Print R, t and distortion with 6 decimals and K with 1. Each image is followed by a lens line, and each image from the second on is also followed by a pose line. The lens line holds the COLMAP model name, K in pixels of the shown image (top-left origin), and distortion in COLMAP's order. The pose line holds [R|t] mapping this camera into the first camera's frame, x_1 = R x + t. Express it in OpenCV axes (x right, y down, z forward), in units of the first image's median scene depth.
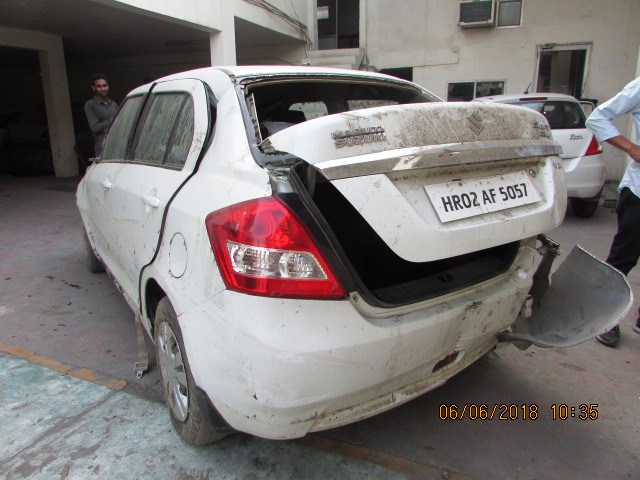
lens RADIAL K [[458.9, 0, 313.9], [0, 458.9, 238.5], [0, 0, 1]] dist [-0.024009, 0.008042]
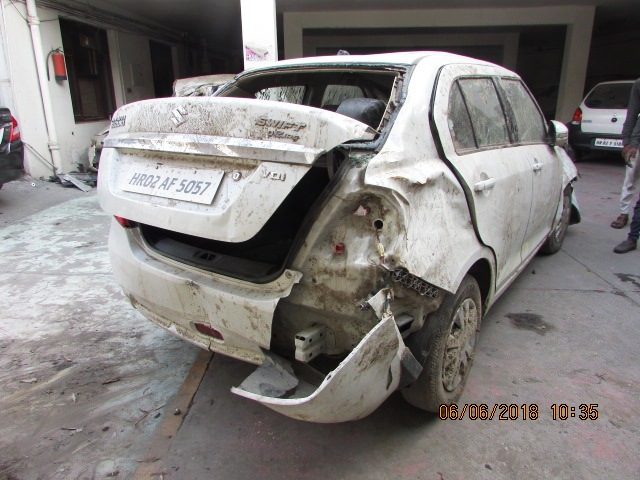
lens RADIAL K [[458.9, 0, 313.9], [0, 458.9, 238.5], [0, 0, 1]] dist [-0.024009, 0.008042]
pose [[0.343773, 0.289885, -0.893189, 0.940263], [-0.234261, 0.947561, 0.217368, -0.177445], [0.909364, 0.134514, 0.393654, 0.552097]]
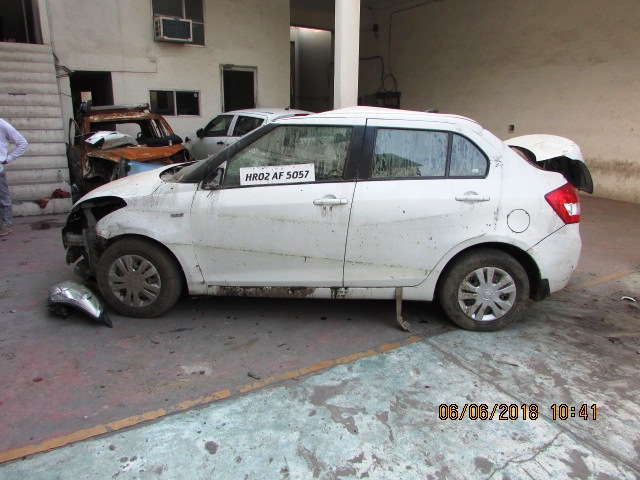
lens RADIAL K [[458.9, 0, 313.9], [0, 458.9, 238.5], [0, 0, 1]] dist [-0.024009, 0.008042]
pose [[0.580544, -0.197527, 0.789906, -1.562564], [0.188754, 0.976349, 0.105424, -0.175398], [-0.792048, 0.087895, 0.604098, 0.349496]]
